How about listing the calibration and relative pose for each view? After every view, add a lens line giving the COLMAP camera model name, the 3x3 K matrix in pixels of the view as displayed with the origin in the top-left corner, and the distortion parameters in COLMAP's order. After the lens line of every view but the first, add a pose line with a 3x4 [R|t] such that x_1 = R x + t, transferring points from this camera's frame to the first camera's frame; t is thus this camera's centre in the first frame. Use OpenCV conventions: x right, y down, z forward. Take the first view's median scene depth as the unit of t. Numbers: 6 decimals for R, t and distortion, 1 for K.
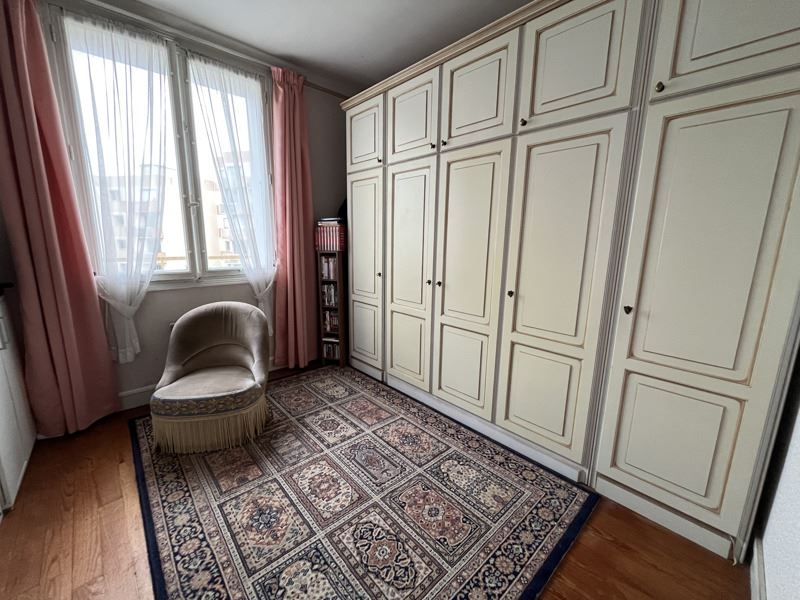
lens RADIAL K [[321.8, 0, 401.4], [0, 321.8, 296.9], [0, 0, 1]] dist [-0.003836, 0.000118]
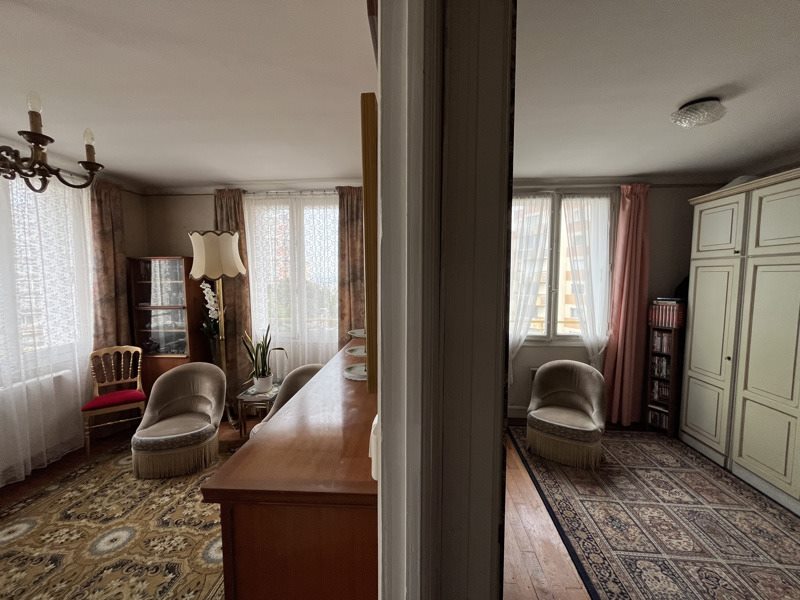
lens RADIAL K [[321.8, 0, 398.5], [0, 321.8, 299.3], [0, 0, 1]] dist [-0.003836, 0.000118]
pose [[0.669227, 0.039419, -0.742012, -0.025634], [-0.122763, 0.990735, -0.058088, -0.077858], [0.732847, 0.129965, 0.667866, -0.532283]]
